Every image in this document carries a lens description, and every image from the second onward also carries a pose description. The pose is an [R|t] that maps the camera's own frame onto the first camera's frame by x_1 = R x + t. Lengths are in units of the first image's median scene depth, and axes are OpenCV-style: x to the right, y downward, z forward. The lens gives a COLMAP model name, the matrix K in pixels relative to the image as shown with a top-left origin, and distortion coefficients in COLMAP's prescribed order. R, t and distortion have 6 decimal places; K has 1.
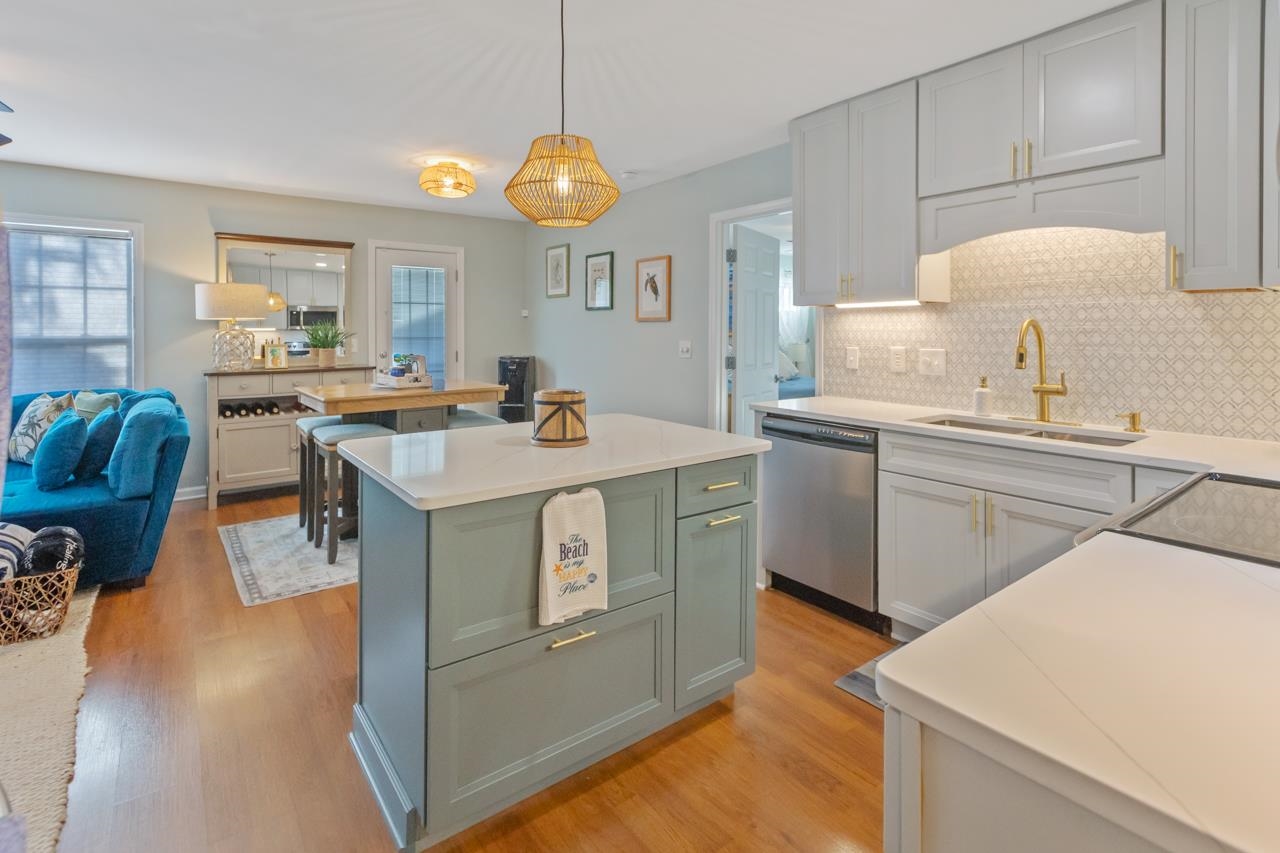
lens RADIAL K [[620.5, 0, 637.3], [0, 620.5, 334.6], [0, 0, 1]] dist [0.006825, 0.001929]
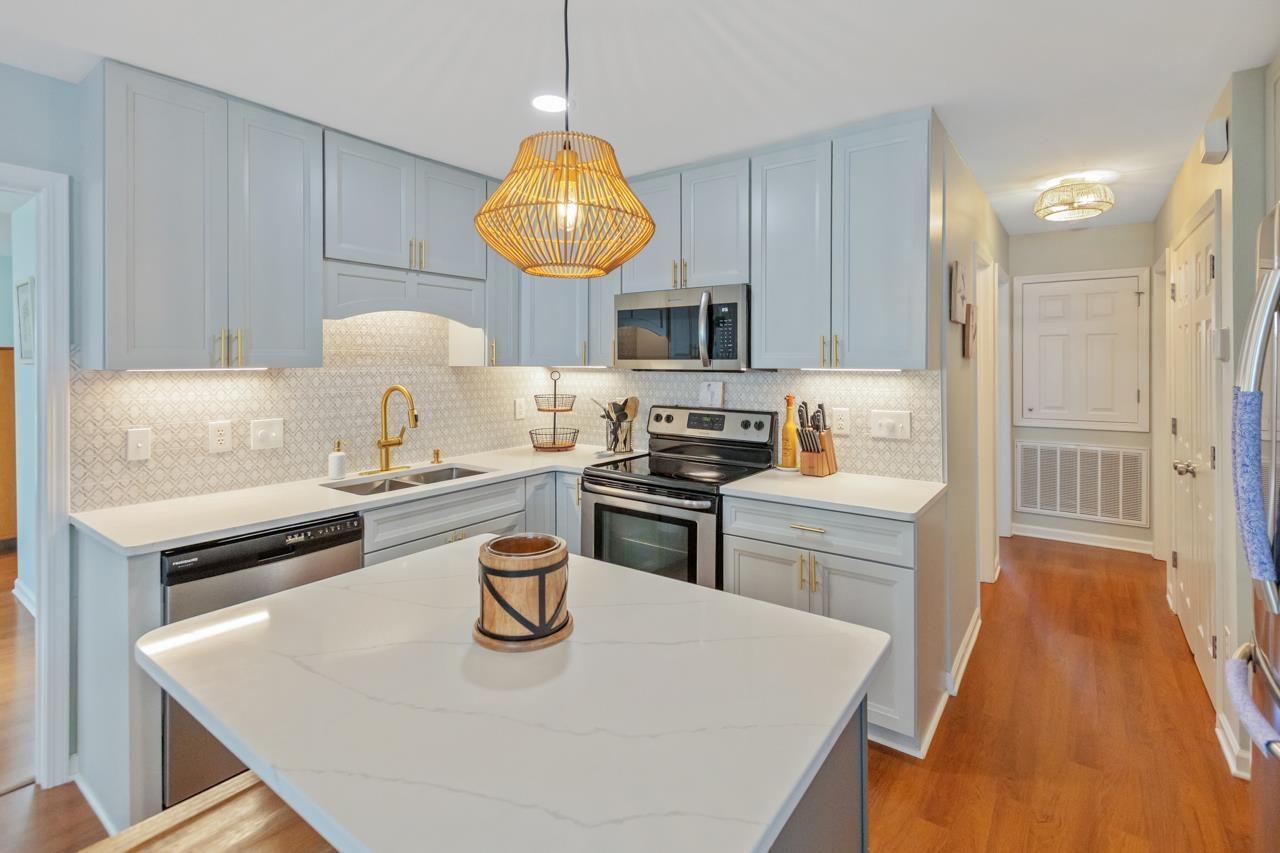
lens RADIAL K [[620.5, 0, 647.0], [0, 620.5, 374.6], [0, 0, 1]] dist [0.006825, 0.001929]
pose [[-0.310429, -0.016095, 0.950460, -0.525193], [0.010029, 0.999746, 0.020205, -0.052122], [-0.950544, 0.015804, -0.310189, 0.749271]]
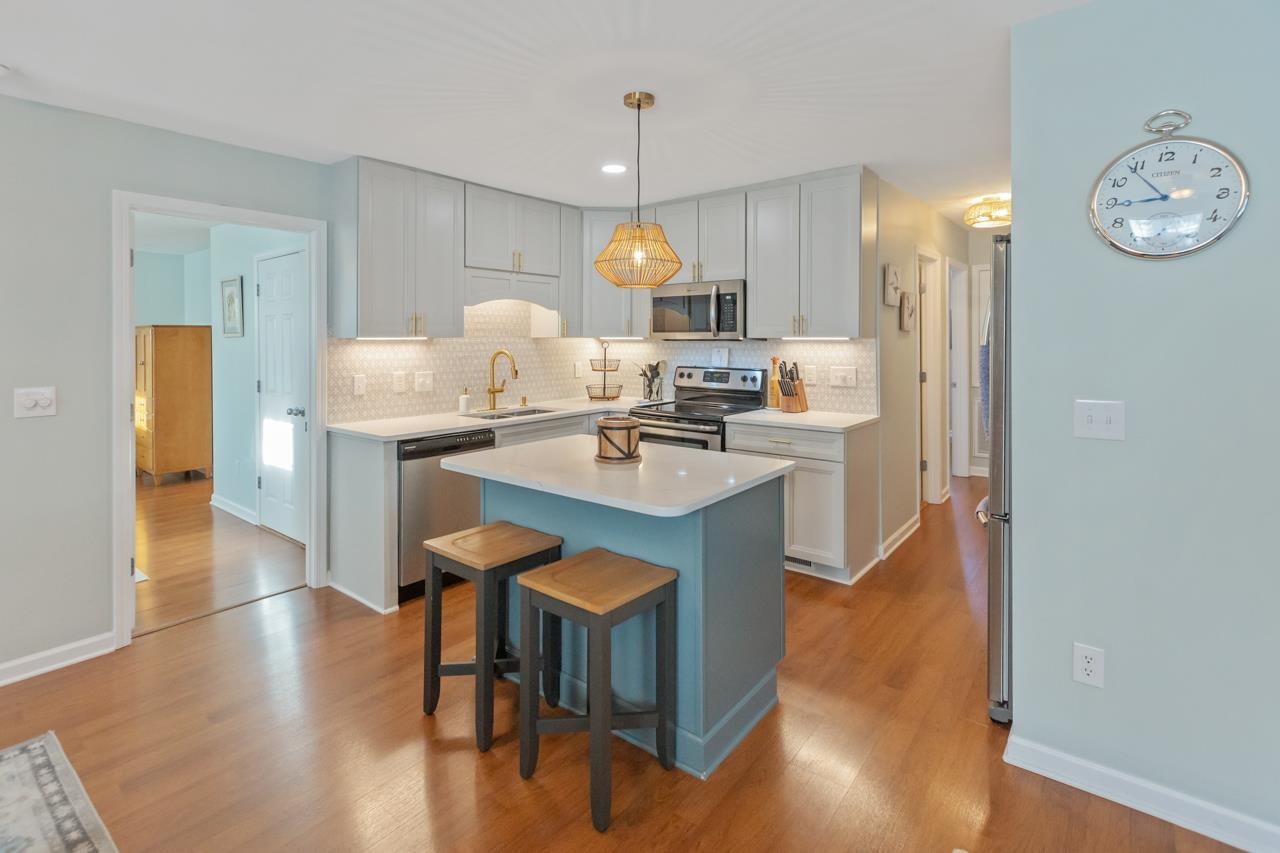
lens RADIAL K [[620.5, 0, 631.7], [0, 620.5, 354.1], [0, 0, 1]] dist [0.006825, 0.001929]
pose [[-0.253730, -0.019722, 0.967074, -0.923877], [0.011915, 0.999653, 0.023513, -0.040713], [-0.967202, 0.017489, -0.253407, 0.892680]]
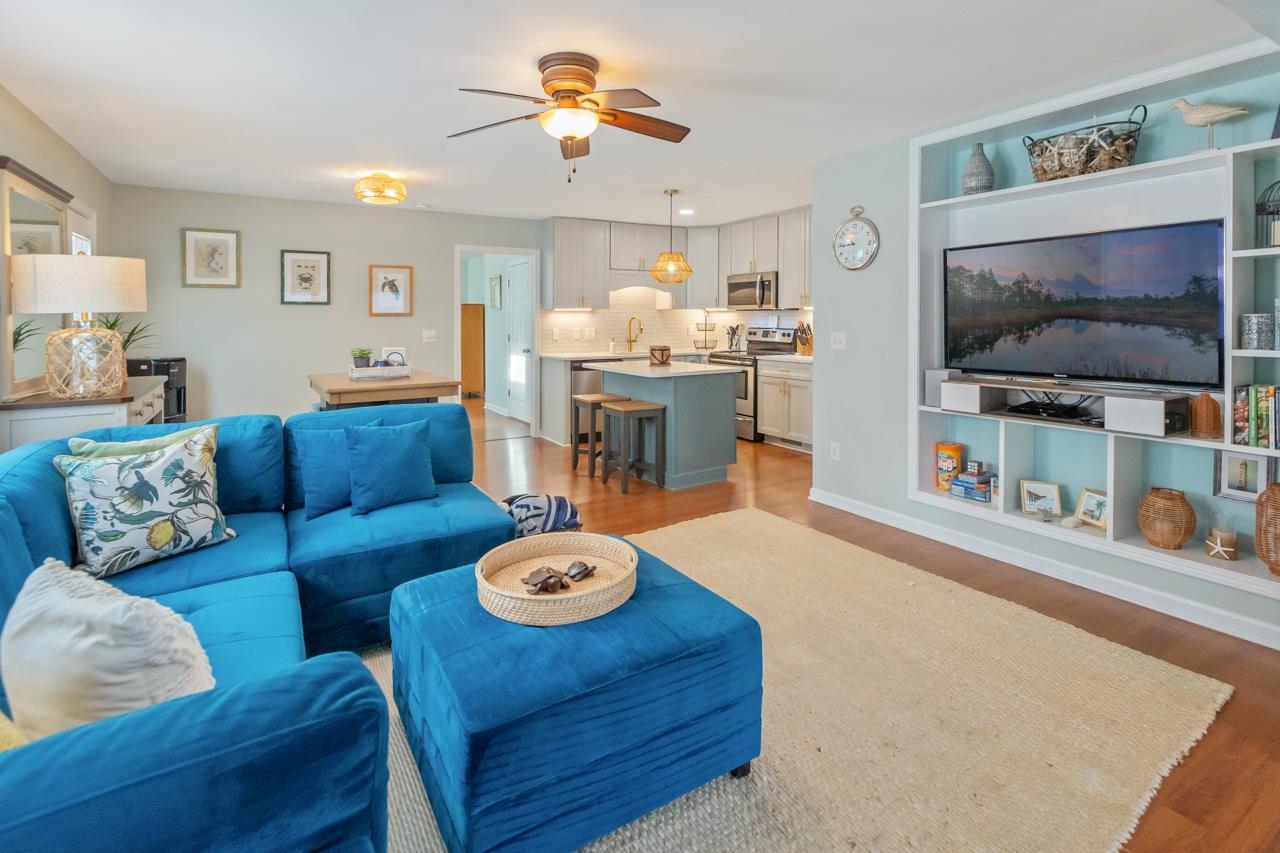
lens RADIAL K [[620.5, 0, 618.4], [0, 620.5, 332.4], [0, 0, 1]] dist [0.006825, 0.001929]
pose [[0.102280, -0.024286, 0.994459, -1.857392], [0.014179, 0.999636, 0.022954, -0.014685], [-0.994655, 0.011753, 0.102587, 0.638295]]
